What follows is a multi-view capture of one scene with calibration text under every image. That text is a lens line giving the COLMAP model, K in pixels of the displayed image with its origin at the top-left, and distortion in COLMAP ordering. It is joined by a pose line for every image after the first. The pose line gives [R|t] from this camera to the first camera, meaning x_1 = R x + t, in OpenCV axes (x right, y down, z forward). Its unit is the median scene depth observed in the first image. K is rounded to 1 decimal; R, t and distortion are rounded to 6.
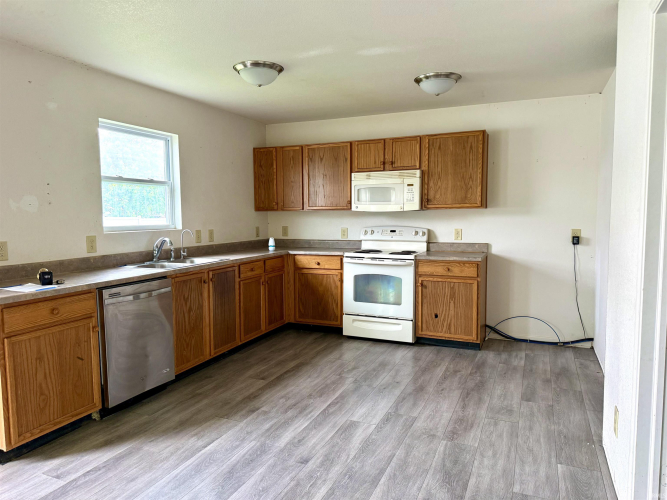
lens RADIAL K [[470.8, 0, 336.2], [0, 470.8, 248.3], [0, 0, 1]] dist [0.084702, -0.127467]
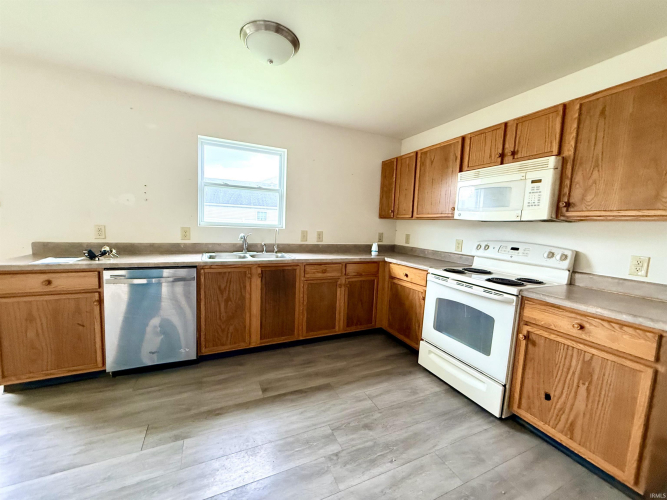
lens RADIAL K [[267.9, 0, 333.5], [0, 267.9, 250.0], [0, 0, 1]] dist [-0.001483, -0.000091]
pose [[0.738637, 0.105439, -0.665806, 0.208363], [-0.098197, 0.993986, 0.048472, -0.029314], [0.666913, 0.029577, 0.744548, 0.539972]]
